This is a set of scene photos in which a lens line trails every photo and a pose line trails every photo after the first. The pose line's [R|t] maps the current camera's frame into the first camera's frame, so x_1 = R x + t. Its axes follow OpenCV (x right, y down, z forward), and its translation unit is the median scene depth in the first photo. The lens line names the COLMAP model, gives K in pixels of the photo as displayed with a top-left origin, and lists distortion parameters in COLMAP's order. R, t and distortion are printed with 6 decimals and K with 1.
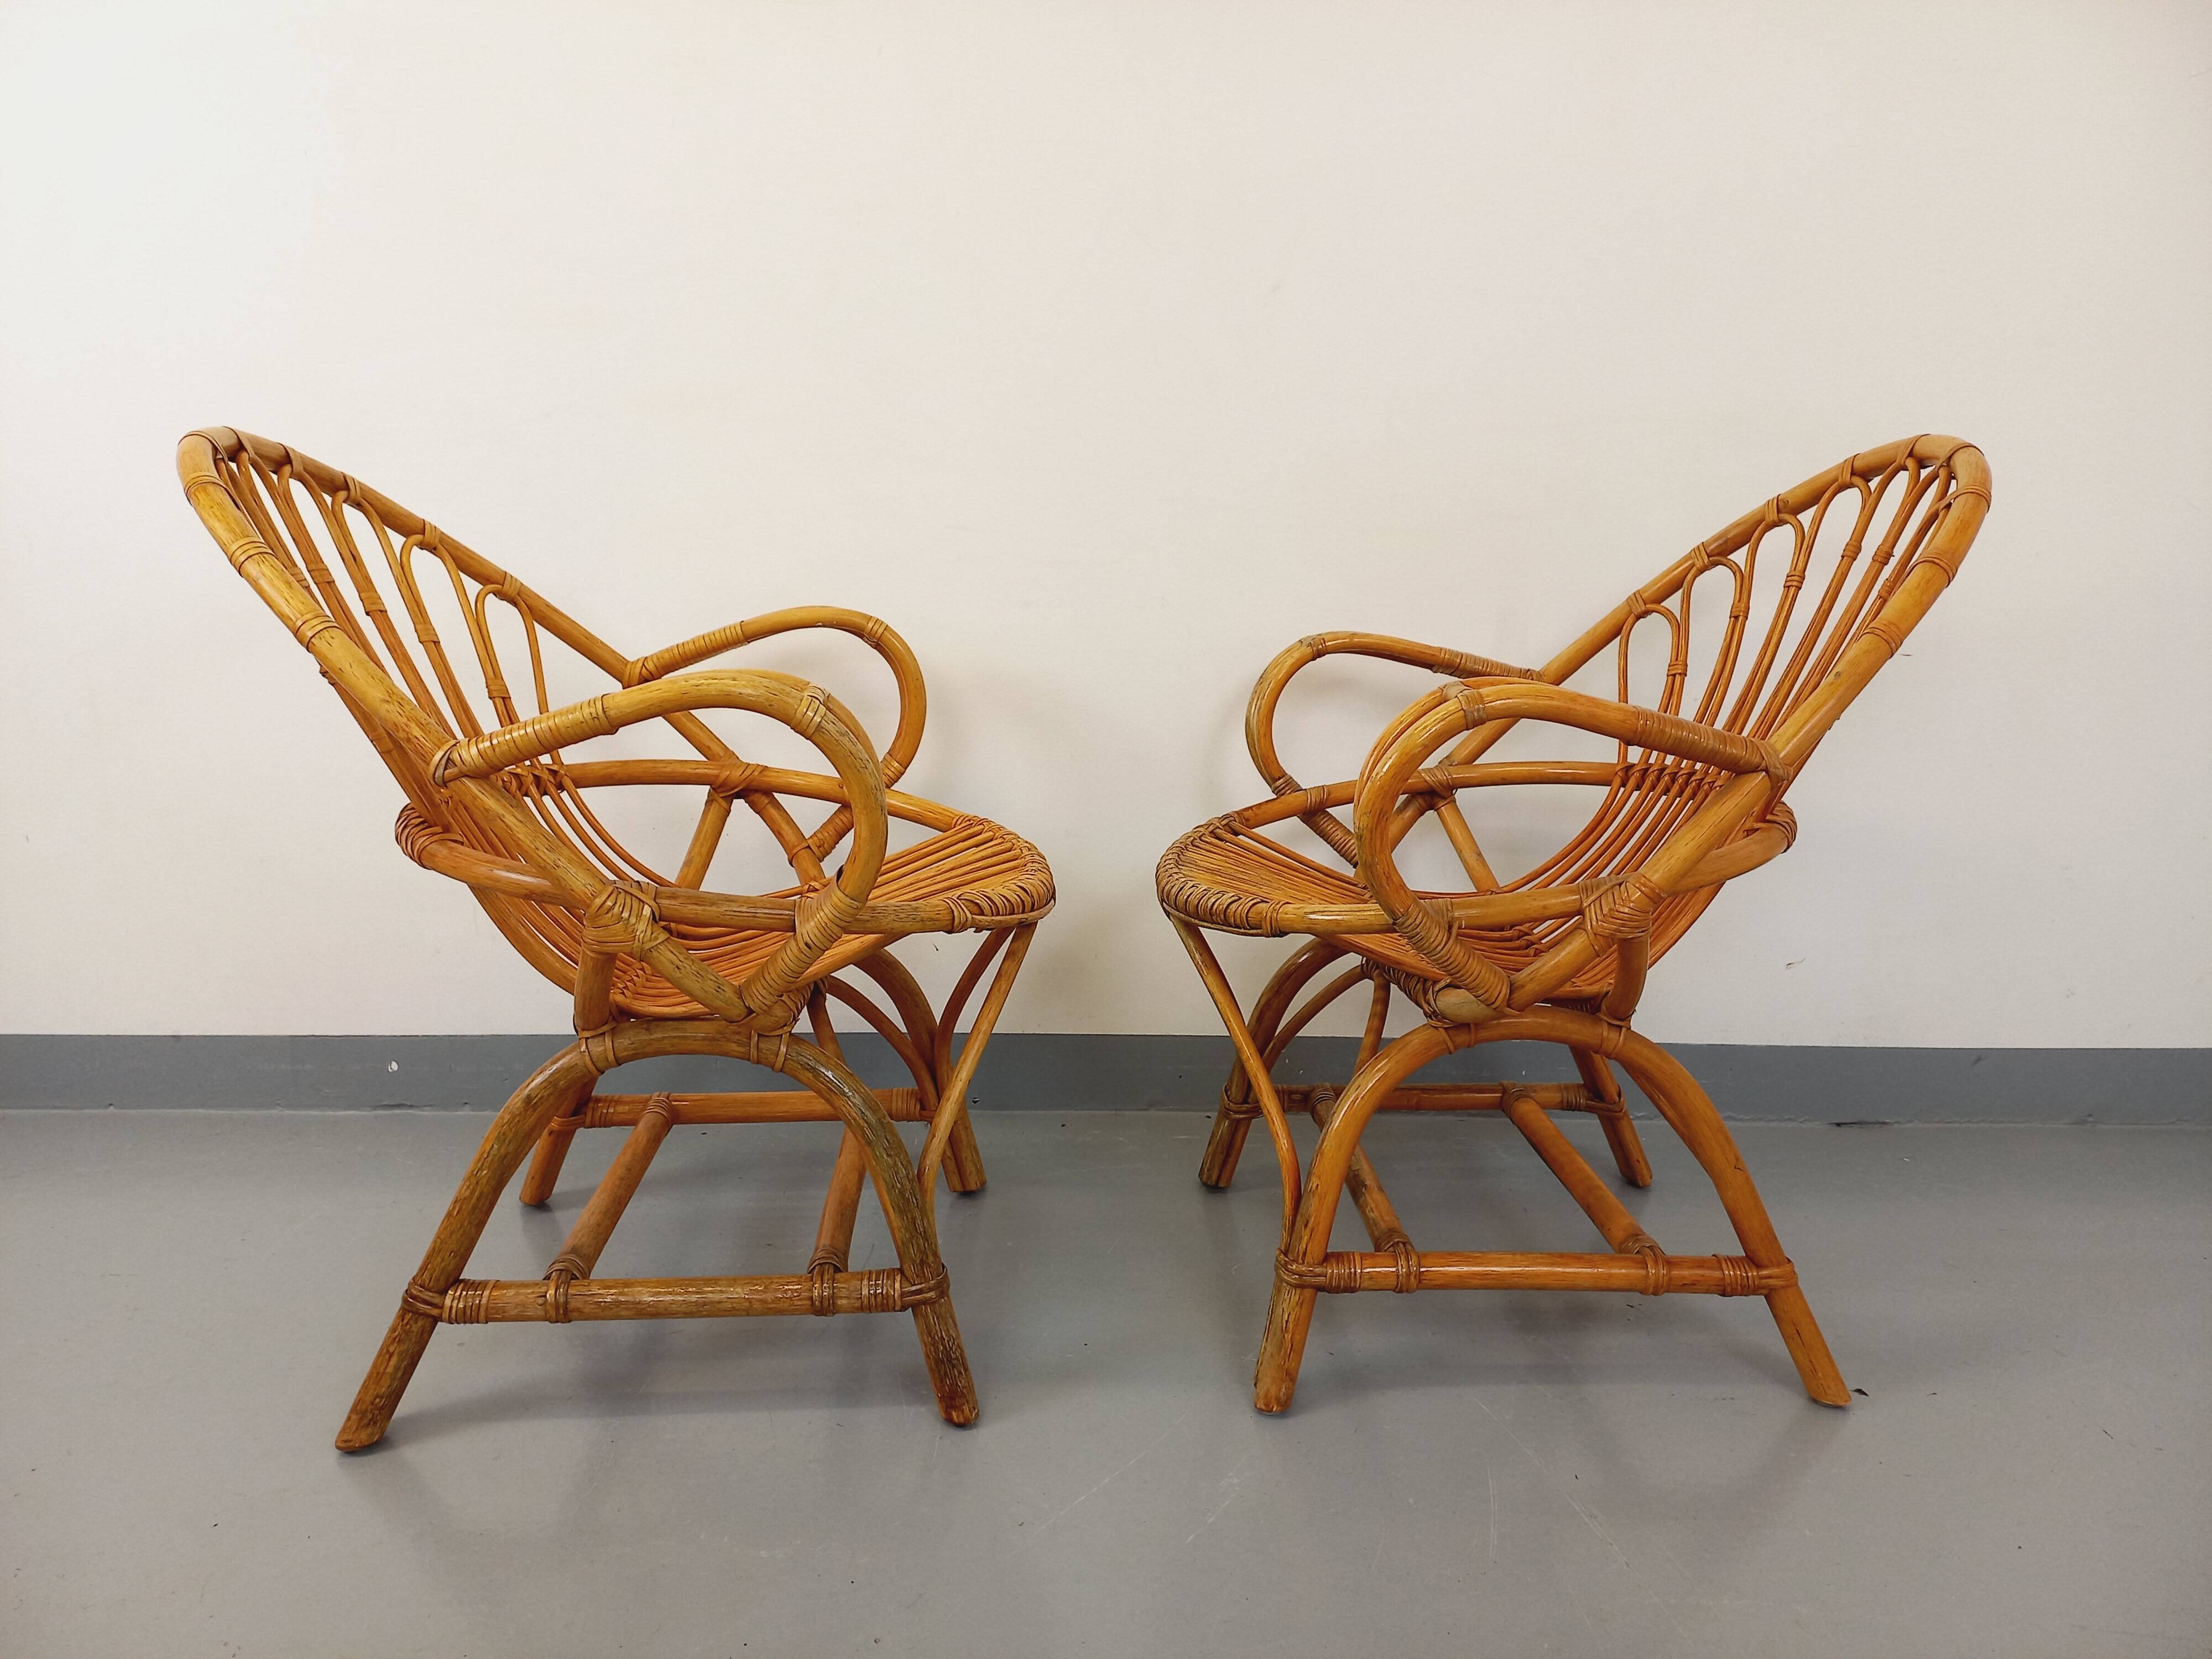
lens RADIAL K [[1606.8, 0, 1103.6], [0, 1606.8, 805.5], [0, 0, 1]] dist [0.003603, -0.006082]
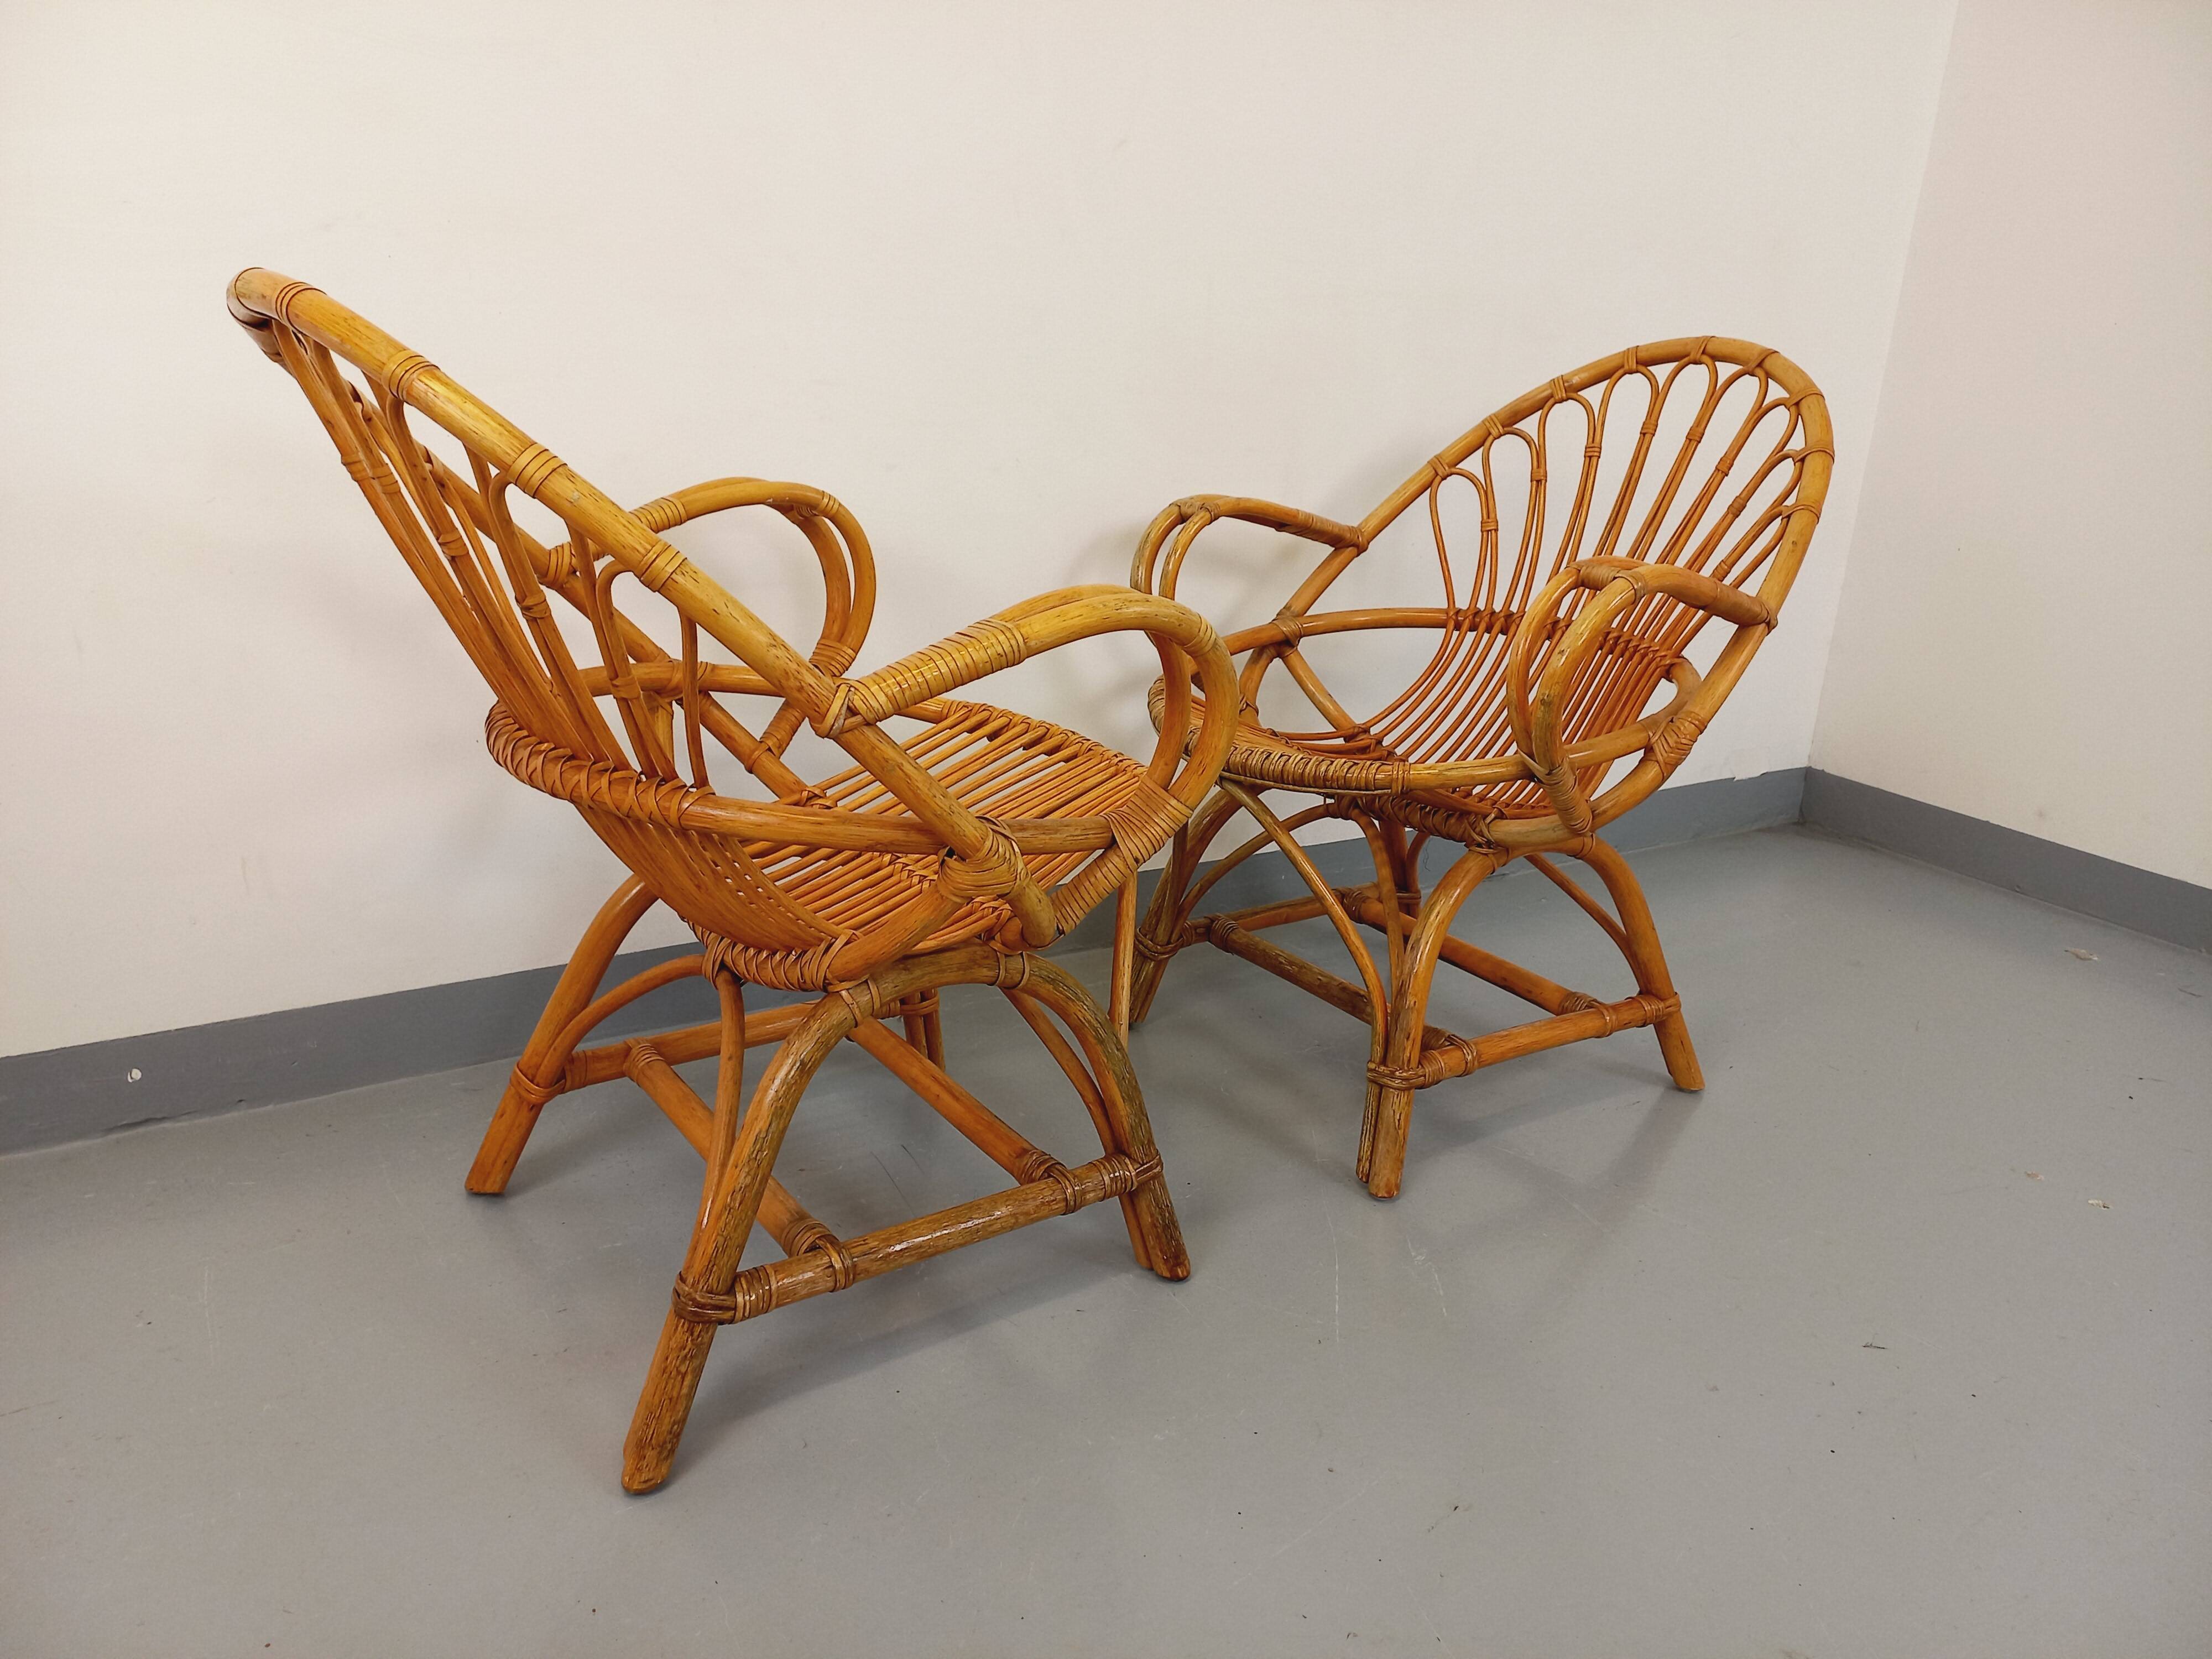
lens RADIAL K [[1591.1, 0, 1155.1], [0, 1591.1, 837.5], [0, 0, 1]] dist [0.026865, -0.000970]
pose [[0.853854, -0.128104, 0.504502, -0.496679], [0.053590, 0.985726, 0.159599, -0.062037], [-0.517746, -0.109238, 0.848532, 0.114699]]
